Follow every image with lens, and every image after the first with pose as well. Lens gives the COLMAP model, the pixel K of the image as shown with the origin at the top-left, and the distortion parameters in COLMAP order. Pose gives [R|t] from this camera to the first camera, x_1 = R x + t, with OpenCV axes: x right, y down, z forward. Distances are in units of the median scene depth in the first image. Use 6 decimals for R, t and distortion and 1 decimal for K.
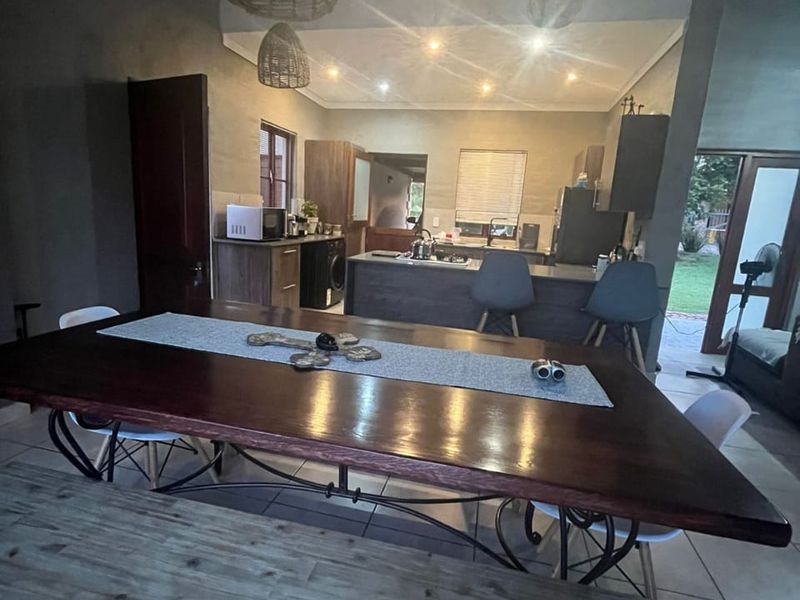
lens RADIAL K [[433.6, 0, 400.8], [0, 433.6, 299.9], [0, 0, 1]] dist [0.002929, 0.000443]
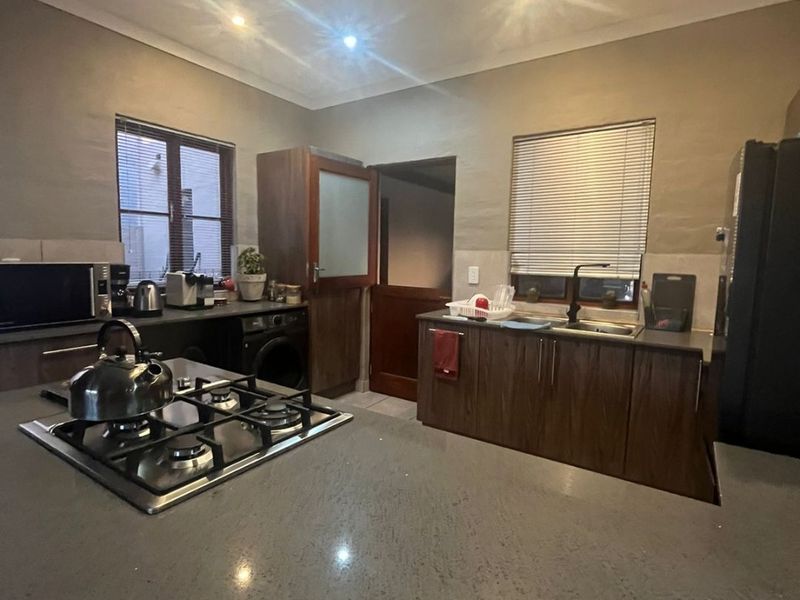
lens RADIAL K [[433.6, 0, 399.3], [0, 433.6, 298.1], [0, 0, 1]] dist [0.002929, 0.000443]
pose [[0.937681, -0.007962, -0.347406, 0.193291], [-0.031920, 0.993537, -0.108925, -0.094489], [0.346028, 0.113226, 0.931367, 0.494780]]
